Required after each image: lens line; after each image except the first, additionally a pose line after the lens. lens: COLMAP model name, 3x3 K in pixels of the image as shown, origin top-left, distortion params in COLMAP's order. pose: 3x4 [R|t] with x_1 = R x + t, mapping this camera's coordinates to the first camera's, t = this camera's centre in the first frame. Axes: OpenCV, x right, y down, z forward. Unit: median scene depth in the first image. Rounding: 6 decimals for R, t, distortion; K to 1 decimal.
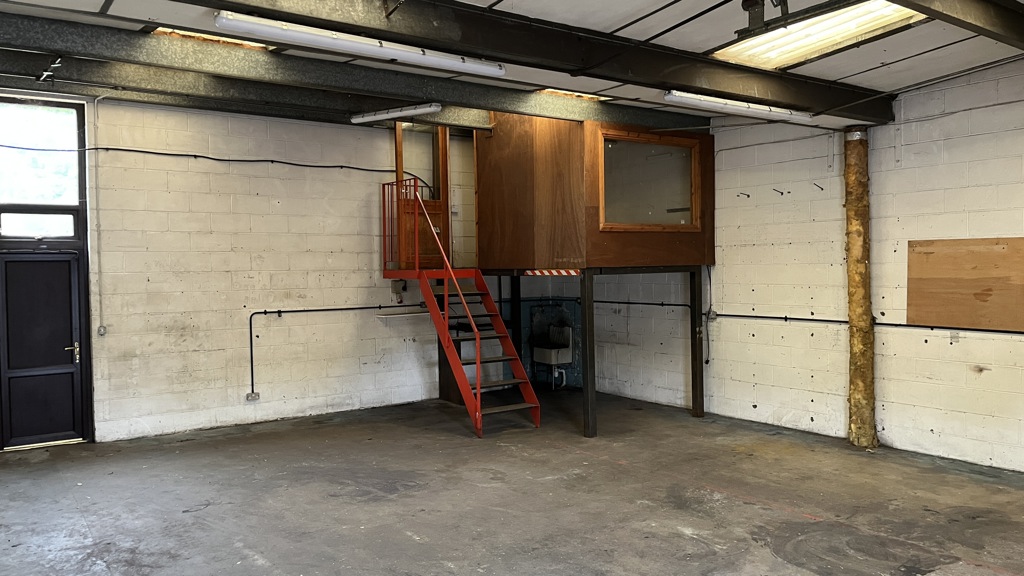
lens RADIAL K [[777.7, 0, 512.0], [0, 777.7, 288.0], [0, 0, 1]] dist [0.006824, 0.001853]
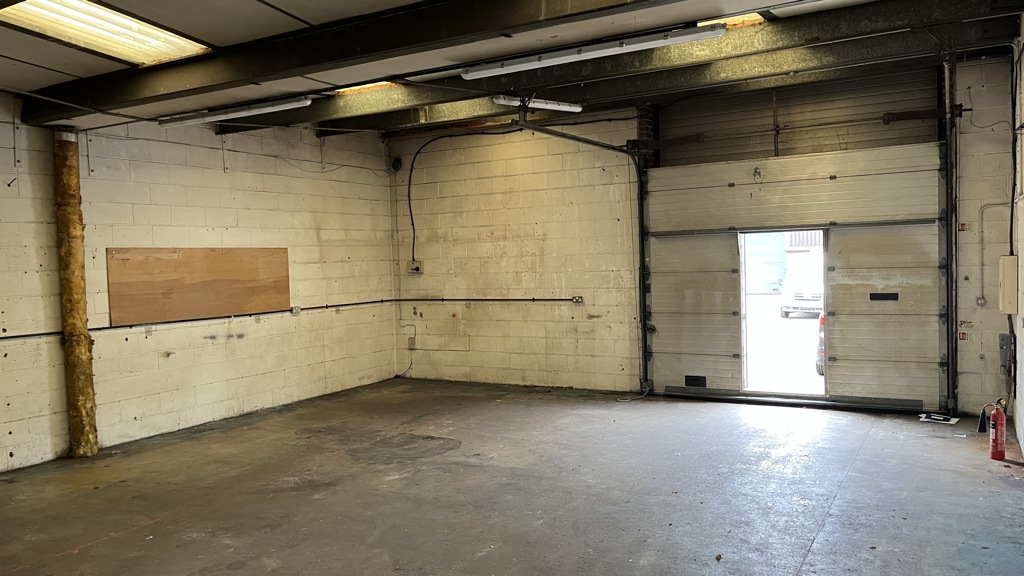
lens RADIAL K [[777.7, 0, 512.0], [0, 777.7, 288.0], [0, 0, 1]] dist [0.006824, 0.001853]
pose [[-0.431319, -0.012291, 0.902116, -0.750744], [0.058026, 0.997459, 0.041333, -0.019473], [-0.900332, 0.070174, -0.429510, 1.050543]]
